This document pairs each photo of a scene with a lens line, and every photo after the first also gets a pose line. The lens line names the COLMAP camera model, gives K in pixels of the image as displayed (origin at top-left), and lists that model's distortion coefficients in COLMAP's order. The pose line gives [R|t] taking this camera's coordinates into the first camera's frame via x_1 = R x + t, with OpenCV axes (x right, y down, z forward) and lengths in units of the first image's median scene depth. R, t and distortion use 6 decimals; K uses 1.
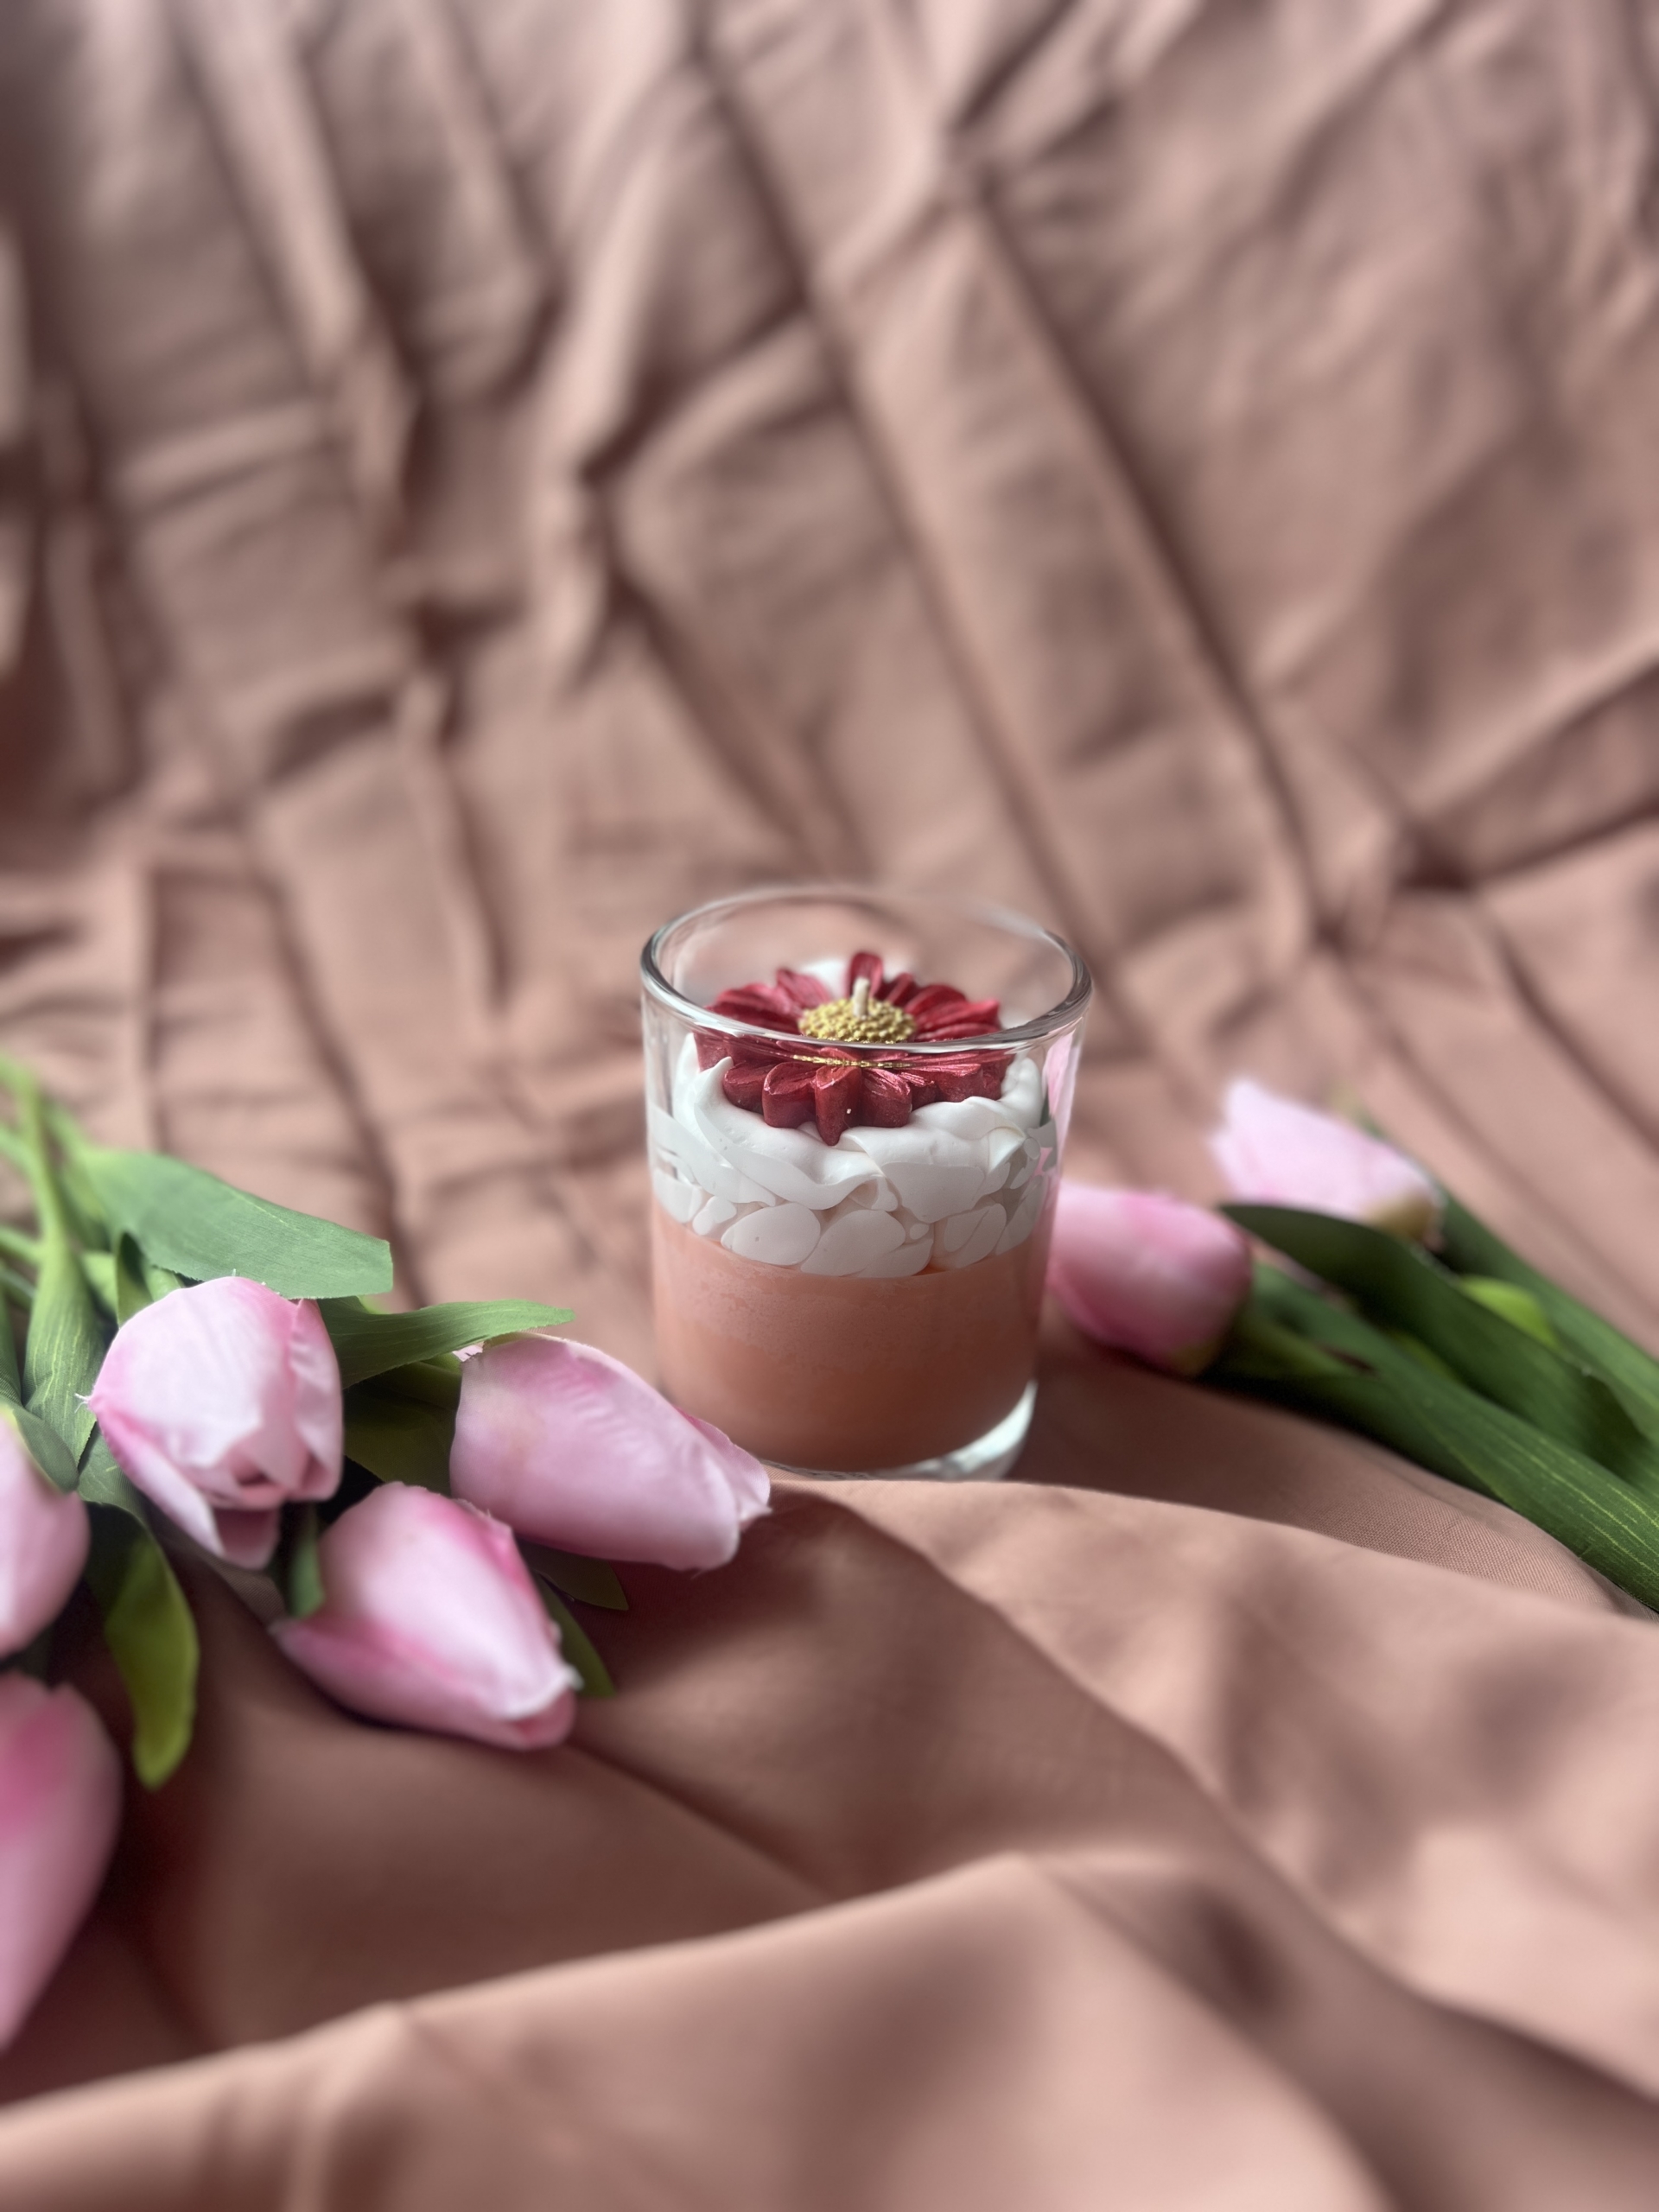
lens RADIAL K [[1822.8, 0, 829.5], [0, 1822.8, 1106.0], [0, 0, 1]] dist [0.046952, -0.060602]
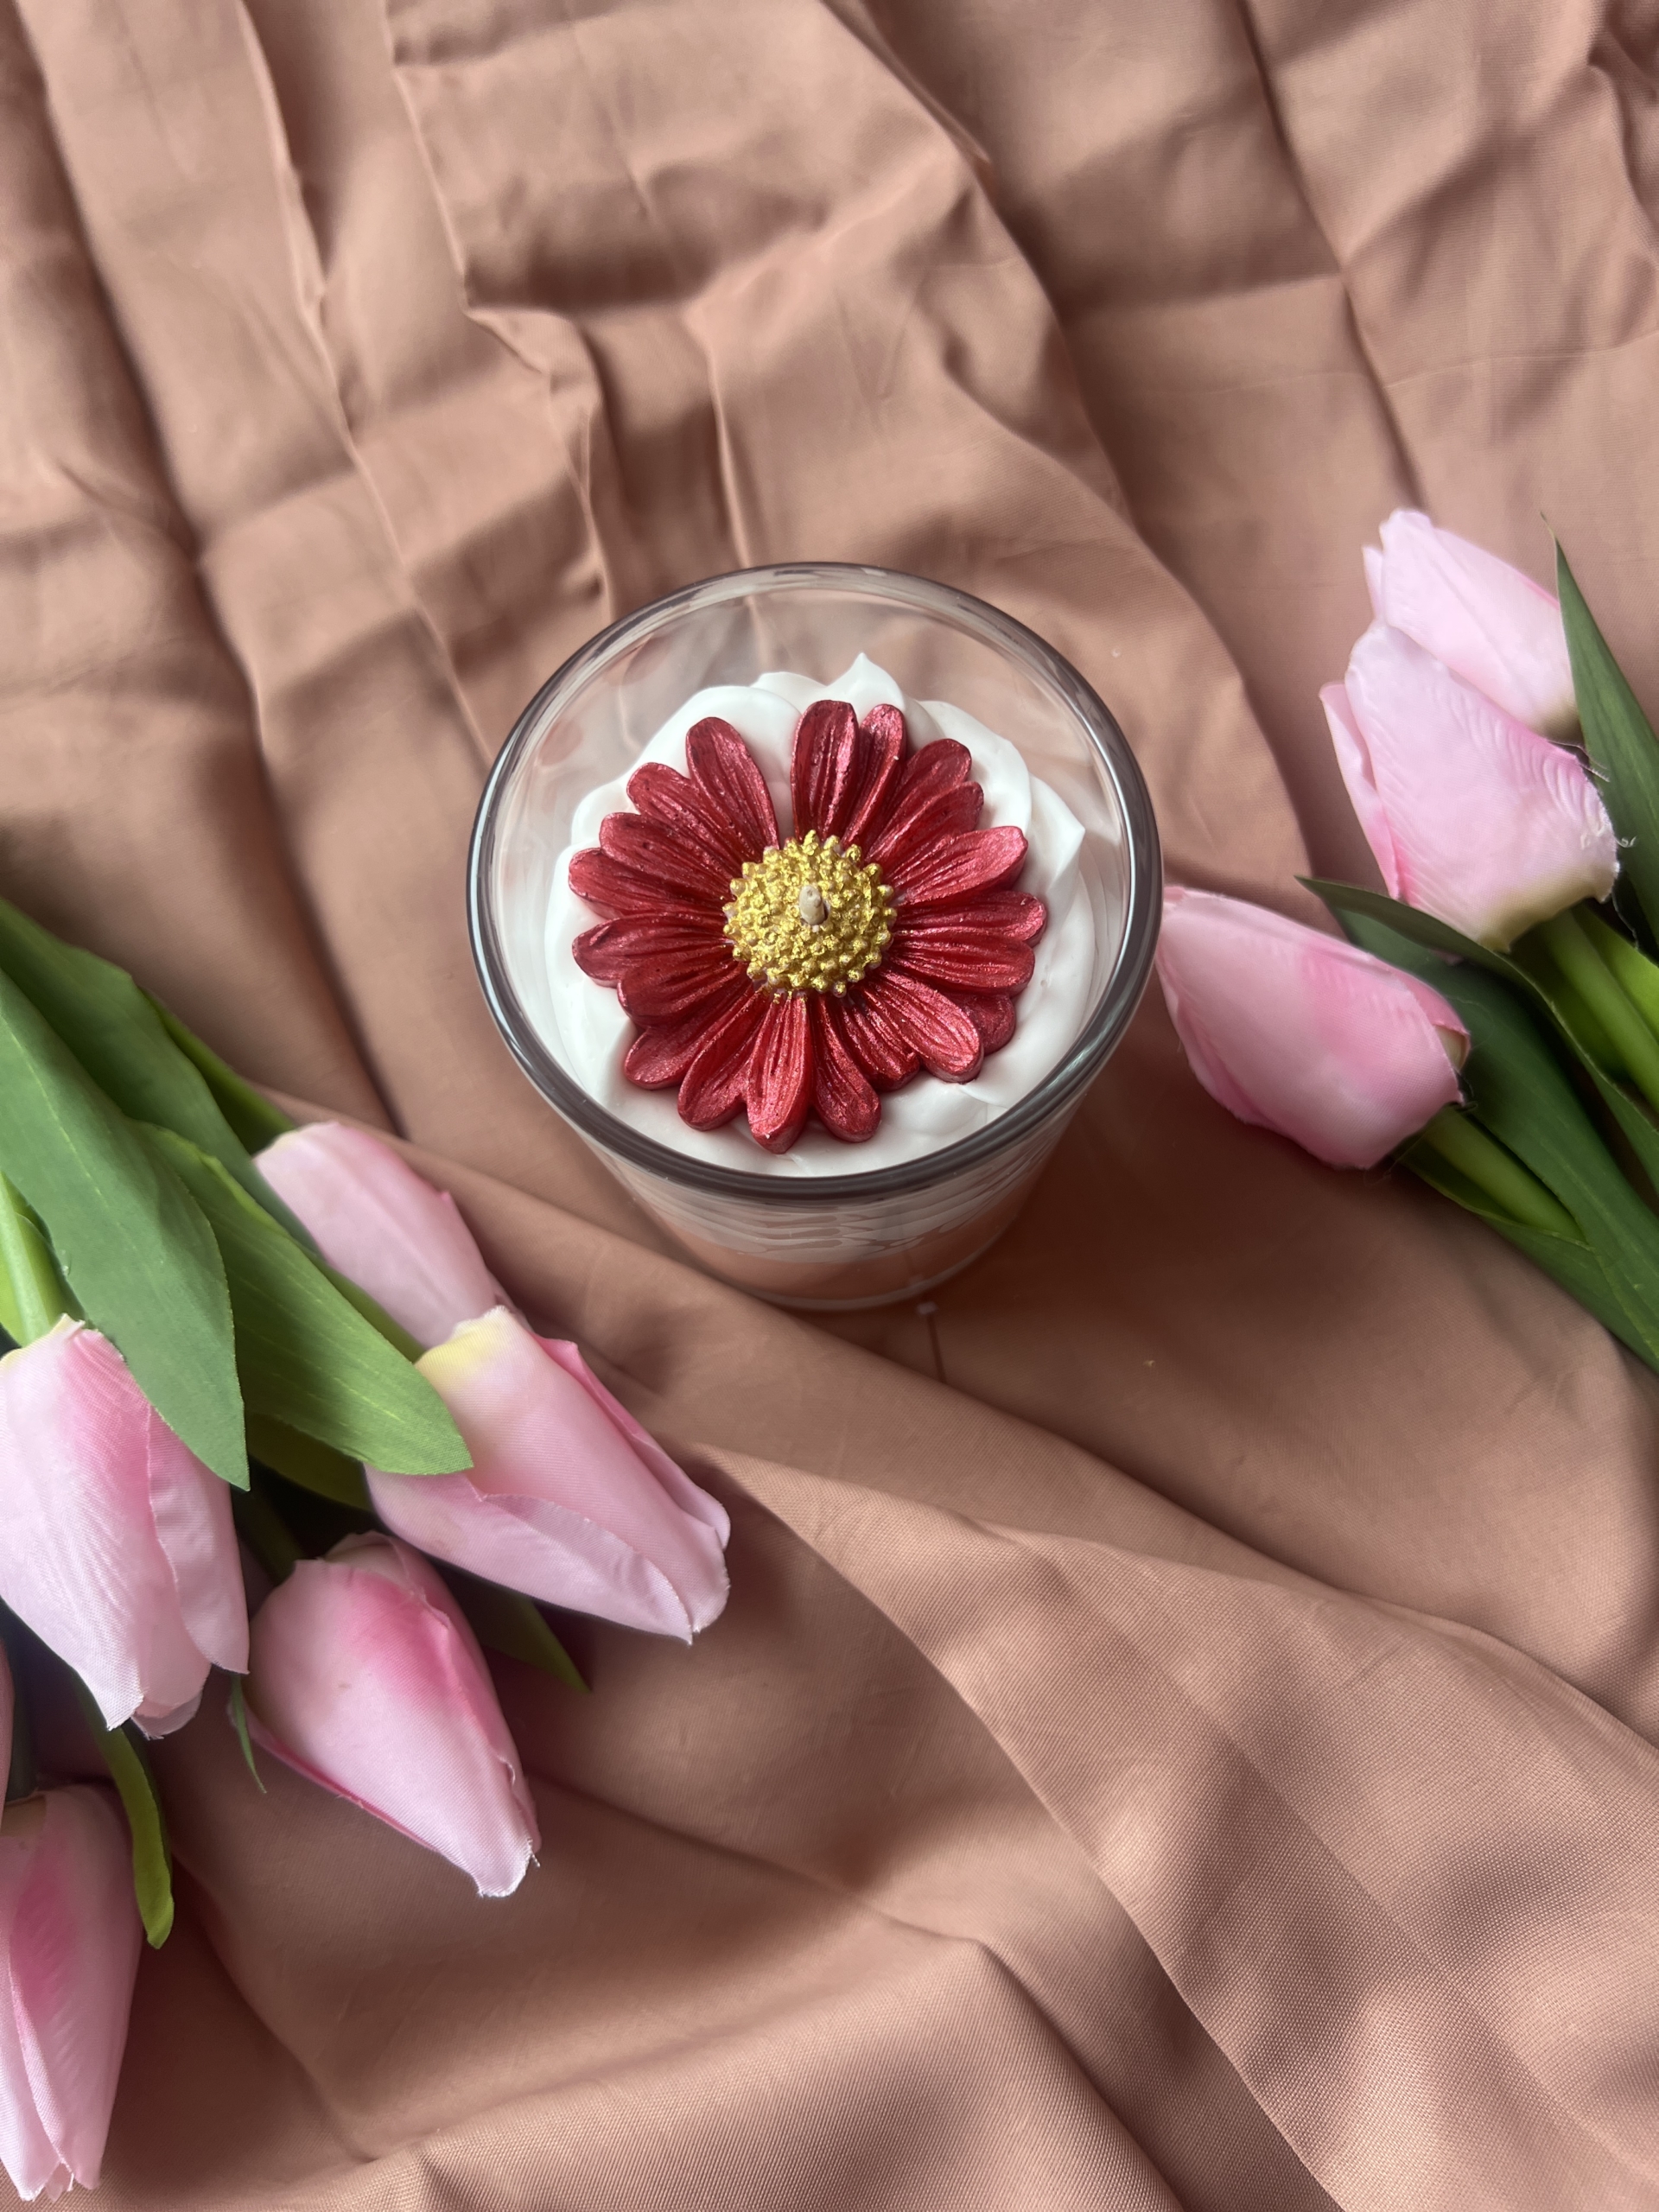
lens RADIAL K [[1822.8, 0, 829.5], [0, 1822.8, 1106.0], [0, 0, 1]] dist [0.046952, -0.060602]
pose [[0.997445, -0.009586, -0.070798, 0.087396], [0.060099, 0.648418, 0.758909, -0.640689], [0.038632, -0.761224, 0.647337, 0.615386]]
